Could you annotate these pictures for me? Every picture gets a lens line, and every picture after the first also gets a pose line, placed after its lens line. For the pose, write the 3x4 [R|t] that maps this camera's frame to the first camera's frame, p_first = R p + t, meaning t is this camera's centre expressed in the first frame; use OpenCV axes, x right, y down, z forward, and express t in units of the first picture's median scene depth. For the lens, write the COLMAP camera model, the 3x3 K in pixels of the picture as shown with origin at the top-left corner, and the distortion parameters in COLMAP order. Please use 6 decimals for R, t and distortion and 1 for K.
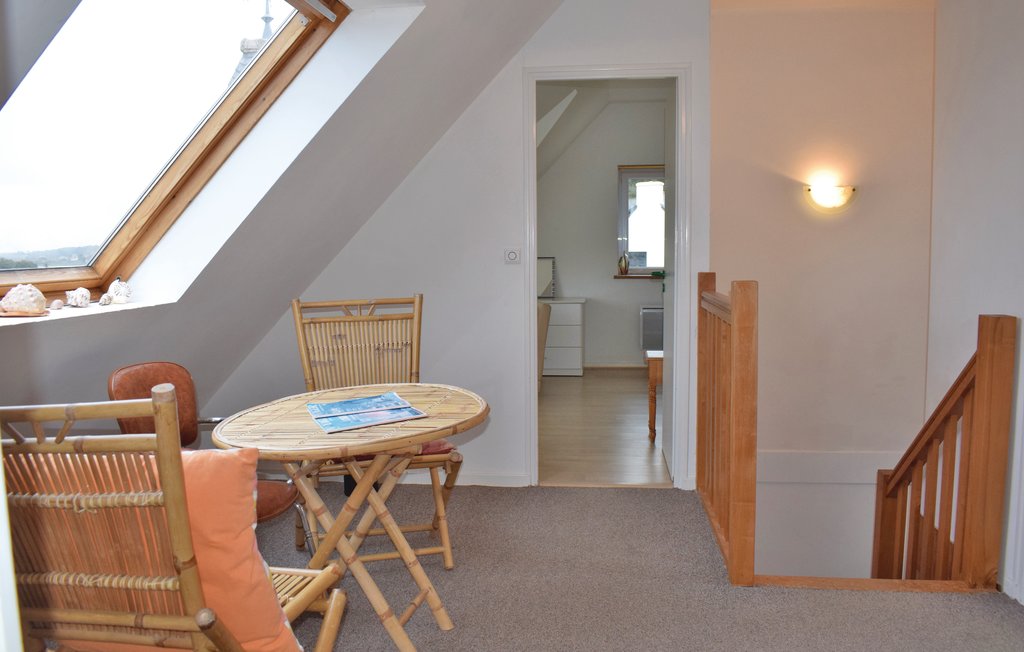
lens RADIAL K [[885.7, 0, 512.0], [0, 885.7, 326.0], [0, 0, 1]] dist [-0.104343, 0.019347]
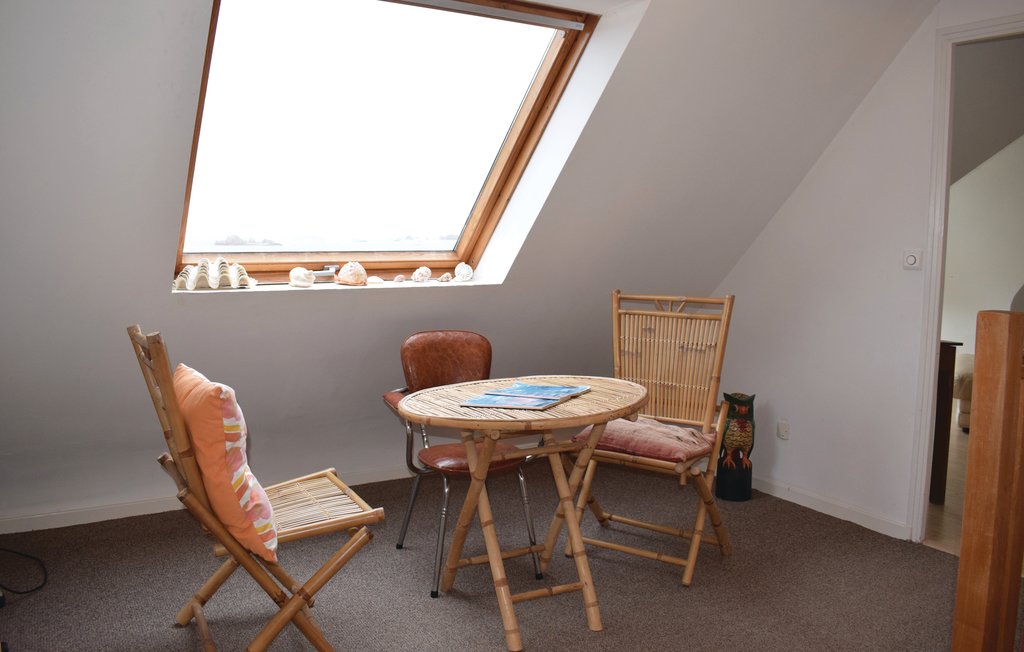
lens RADIAL K [[885.7, 0, 512.0], [0, 885.7, 326.0], [0, 0, 1]] dist [-0.104343, 0.019347]
pose [[0.579889, 0.105649, -0.807816, 0.540868], [-0.090721, 0.993763, 0.064843, -0.044980], [0.809628, 0.035684, 0.585857, 0.278106]]
